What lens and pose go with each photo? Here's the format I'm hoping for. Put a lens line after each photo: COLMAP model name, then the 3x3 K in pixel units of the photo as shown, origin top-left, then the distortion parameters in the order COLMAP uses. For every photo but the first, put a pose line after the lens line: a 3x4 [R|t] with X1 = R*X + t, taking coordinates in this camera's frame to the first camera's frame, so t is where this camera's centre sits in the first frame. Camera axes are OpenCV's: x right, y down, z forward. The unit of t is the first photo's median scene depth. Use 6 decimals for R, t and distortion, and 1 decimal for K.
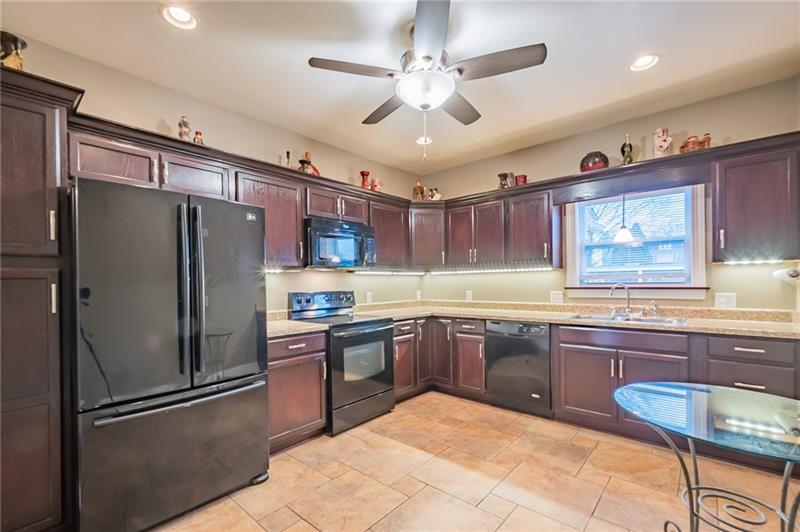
lens RADIAL K [[344.5, 0, 401.3], [0, 344.5, 284.8], [0, 0, 1]] dist [0.000305, 0.000003]
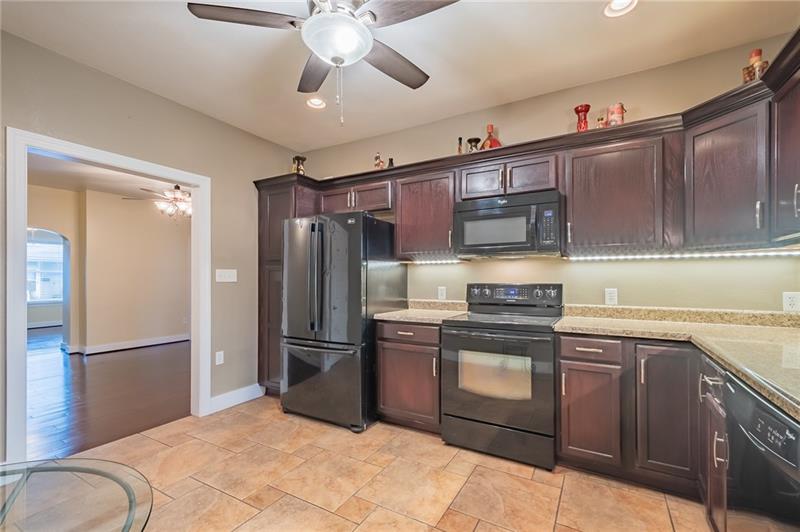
lens RADIAL K [[353.8, 0, 402.2], [0, 353.8, 278.1], [0, 0, 1]] dist [0.000587, -0.000090]
pose [[0.190633, 0.010836, -0.981602, 0.670169], [-0.010196, 0.999907, 0.009058, 0.001039], [0.981608, 0.008281, 0.190726, 0.703145]]
